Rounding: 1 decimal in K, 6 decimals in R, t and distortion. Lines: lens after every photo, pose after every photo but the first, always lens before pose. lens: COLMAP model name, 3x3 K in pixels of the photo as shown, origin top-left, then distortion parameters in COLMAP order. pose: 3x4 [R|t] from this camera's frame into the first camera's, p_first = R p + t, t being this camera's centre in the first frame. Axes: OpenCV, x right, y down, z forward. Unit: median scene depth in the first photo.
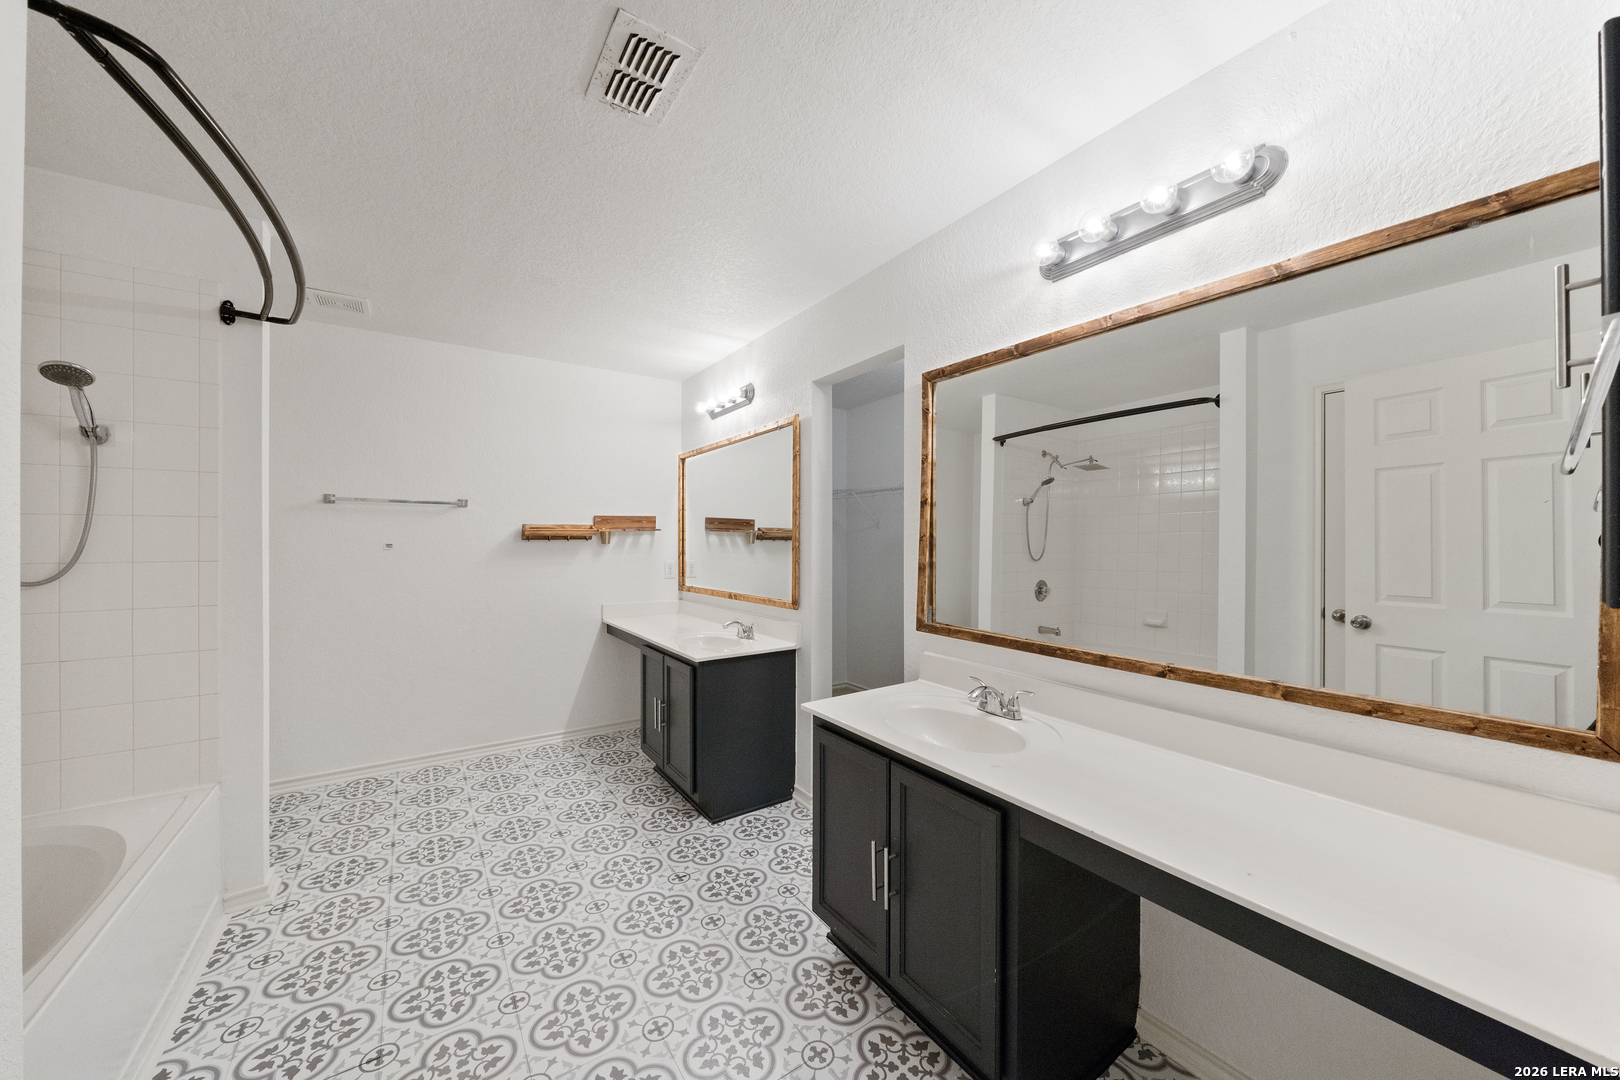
lens RADIAL K [[543.3, 0, 819.9], [0, 543.3, 543.0], [0, 0, 1]] dist [-0.005303, 0.000178]
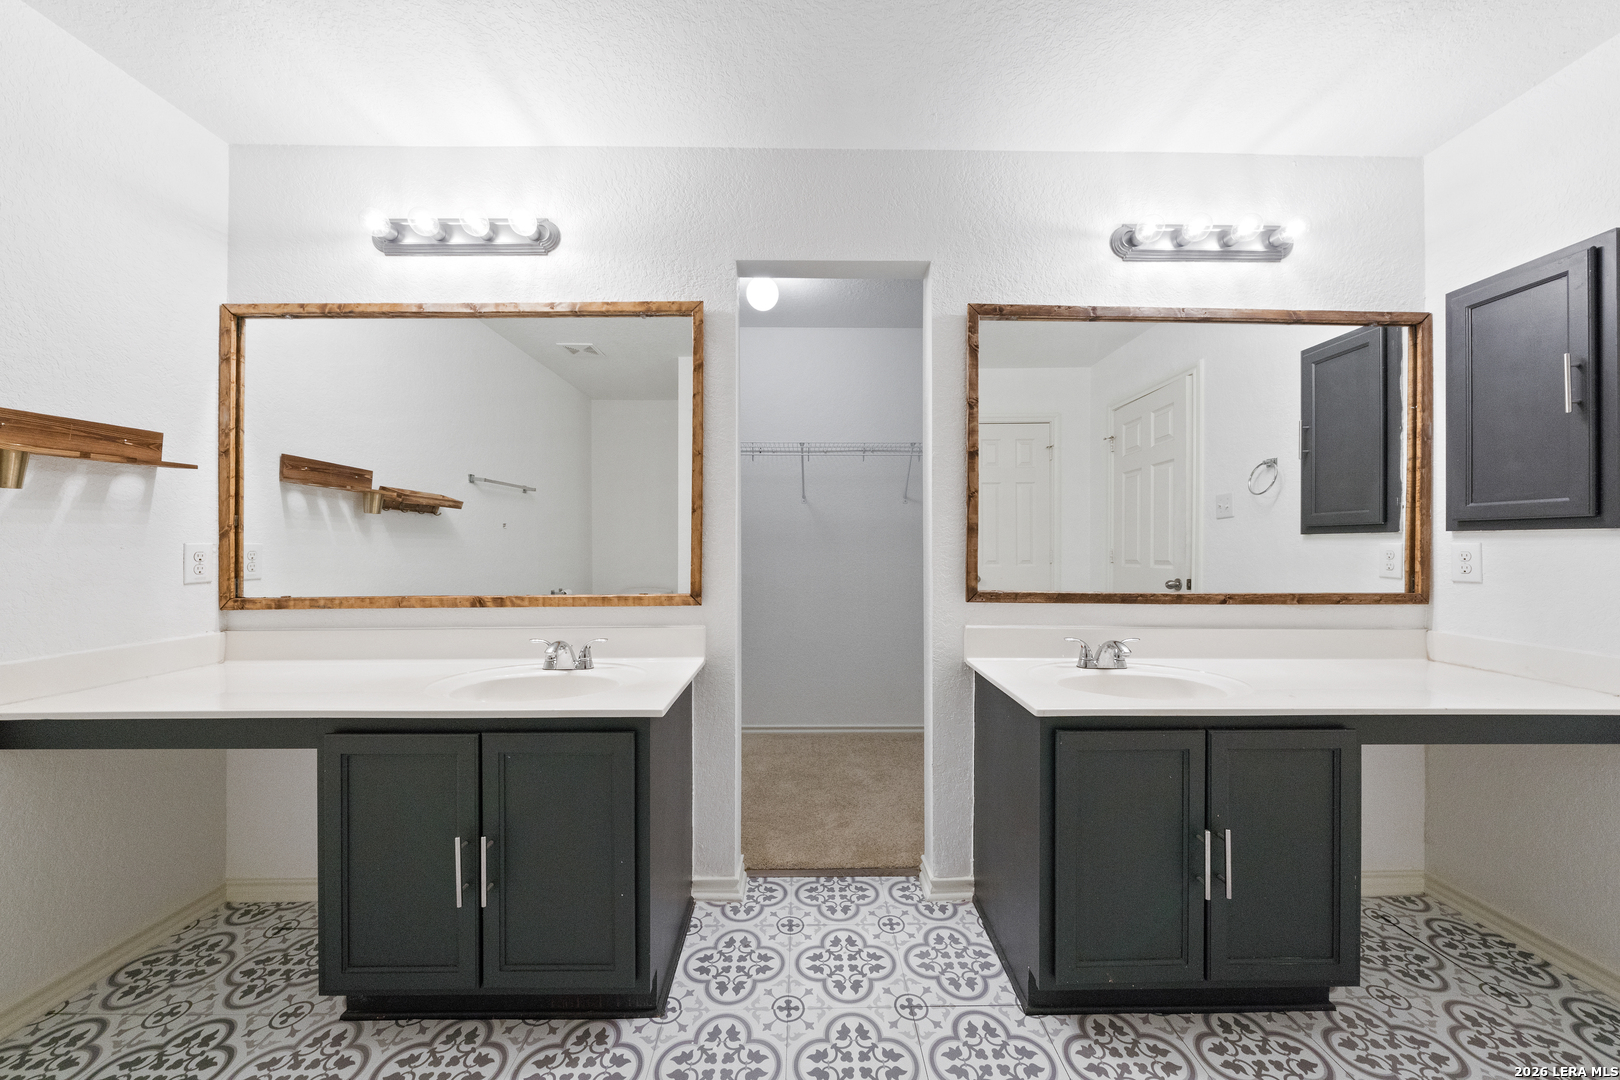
lens RADIAL K [[543.3, 0, 819.9], [0, 543.3, 543.0], [0, 0, 1]] dist [-0.005303, 0.000178]
pose [[0.587200, -0.003086, 0.809436, -0.480936], [0.002852, 0.999994, 0.001744, 0.048949], [-0.809437, 0.001284, 0.587206, 0.506929]]
